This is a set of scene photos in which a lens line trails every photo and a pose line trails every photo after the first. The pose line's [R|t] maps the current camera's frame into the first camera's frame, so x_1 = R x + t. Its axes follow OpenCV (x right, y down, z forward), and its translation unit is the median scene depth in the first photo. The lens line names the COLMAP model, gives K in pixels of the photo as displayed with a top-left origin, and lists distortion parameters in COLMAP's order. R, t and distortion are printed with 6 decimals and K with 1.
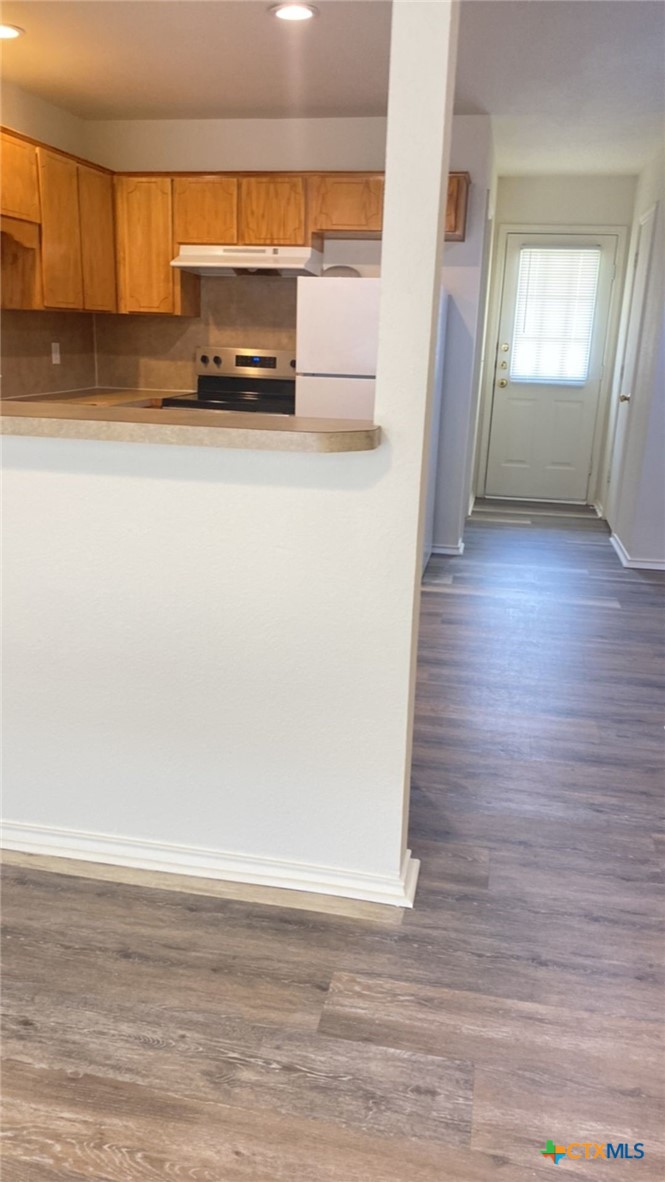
lens RADIAL K [[900.4, 0, 332.5], [0, 900.4, 591.0], [0, 0, 1]] dist [0.043862, 0.002509]
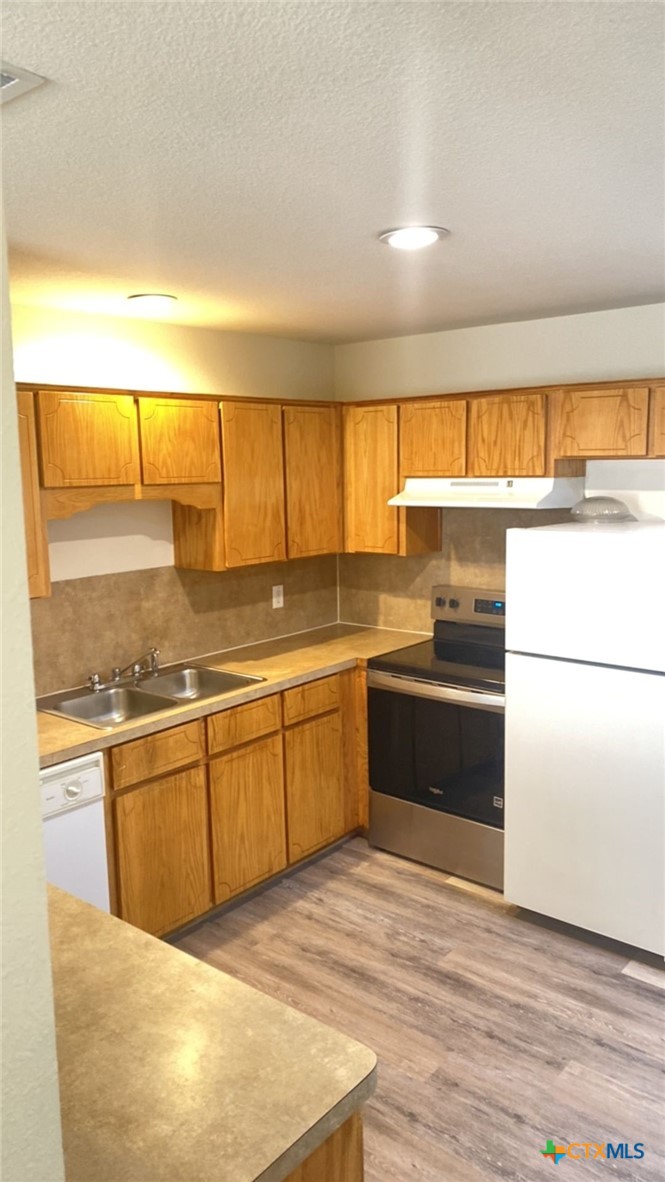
lens RADIAL K [[893.9, 0, 334.7], [0, 893.9, 607.2], [0, 0, 1]] dist [0.190651, 0.000172]
pose [[0.886715, 0.030151, -0.461331, 0.166789], [-0.083312, 0.991956, -0.095301, -0.178469], [0.454747, 0.122939, 0.882095, 0.246137]]
